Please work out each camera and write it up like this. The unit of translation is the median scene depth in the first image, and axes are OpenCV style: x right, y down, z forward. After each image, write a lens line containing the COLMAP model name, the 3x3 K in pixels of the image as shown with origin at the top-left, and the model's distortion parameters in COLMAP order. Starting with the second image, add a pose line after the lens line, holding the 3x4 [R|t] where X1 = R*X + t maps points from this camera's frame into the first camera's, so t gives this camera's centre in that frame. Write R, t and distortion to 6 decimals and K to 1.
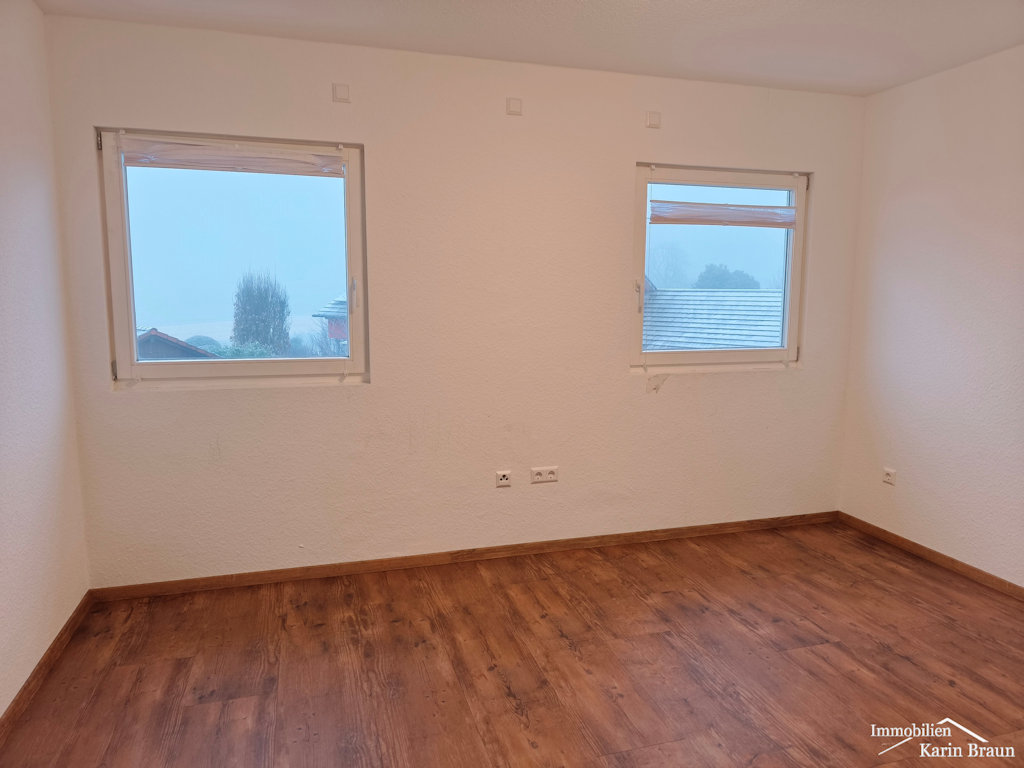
lens RADIAL K [[696.6, 0, 513.3], [0, 696.6, 389.6], [0, 0, 1]] dist [0.042908, -0.057196]
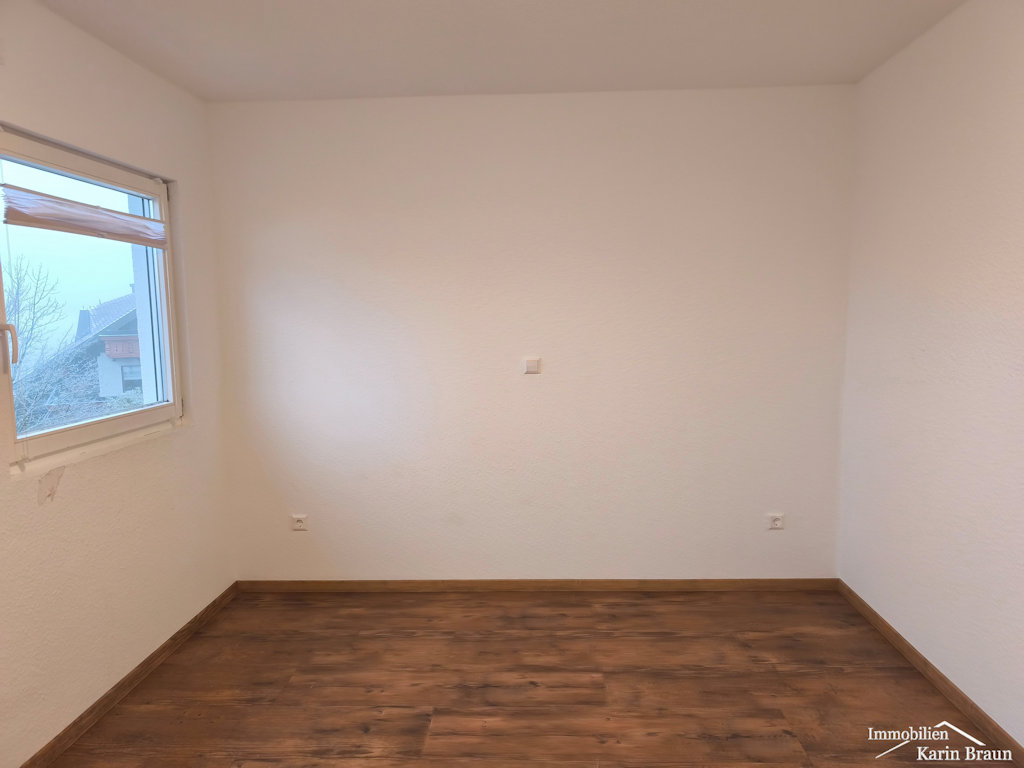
lens RADIAL K [[696.6, 0, 513.3], [0, 696.6, 389.6], [0, 0, 1]] dist [0.042908, -0.057196]
pose [[0.307760, -0.111568, 0.944900, -0.260453], [0.147728, 0.986661, 0.068383, -0.080241], [-0.939926, 0.118542, 0.320136, 0.451170]]
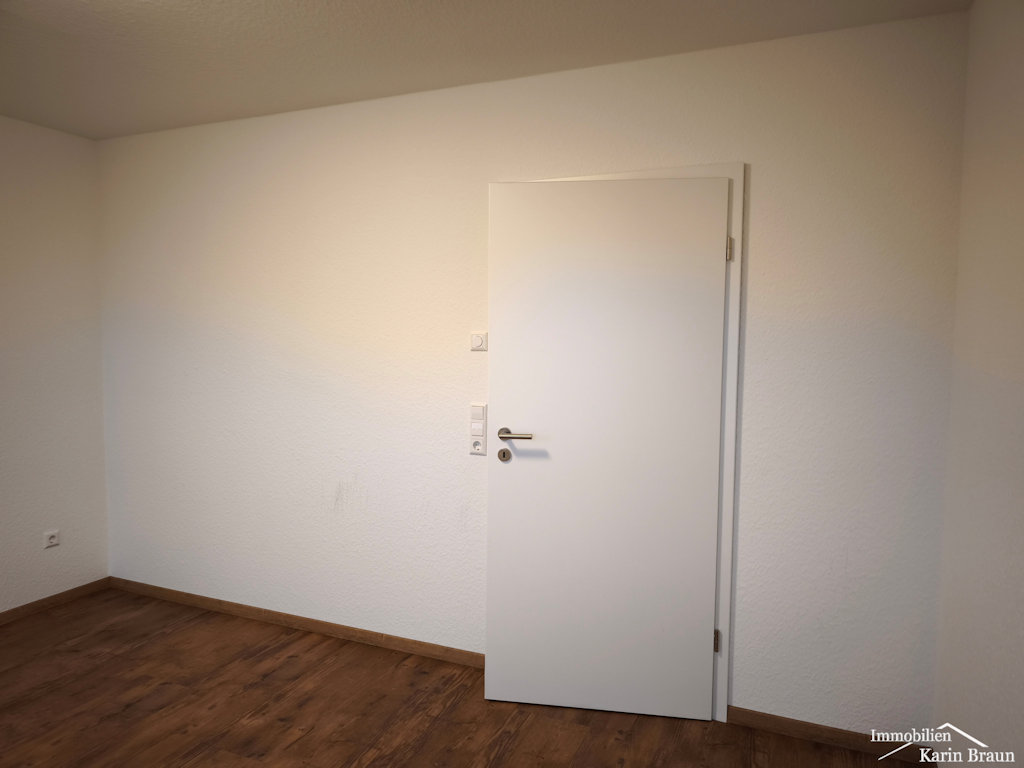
lens RADIAL K [[696.6, 0, 513.3], [0, 696.6, 389.6], [0, 0, 1]] dist [0.042908, -0.057196]
pose [[-0.778078, -0.053092, 0.625920, -0.392012], [0.076799, 0.980907, 0.178671, -0.121630], [-0.623456, 0.187090, -0.759145, 0.774249]]
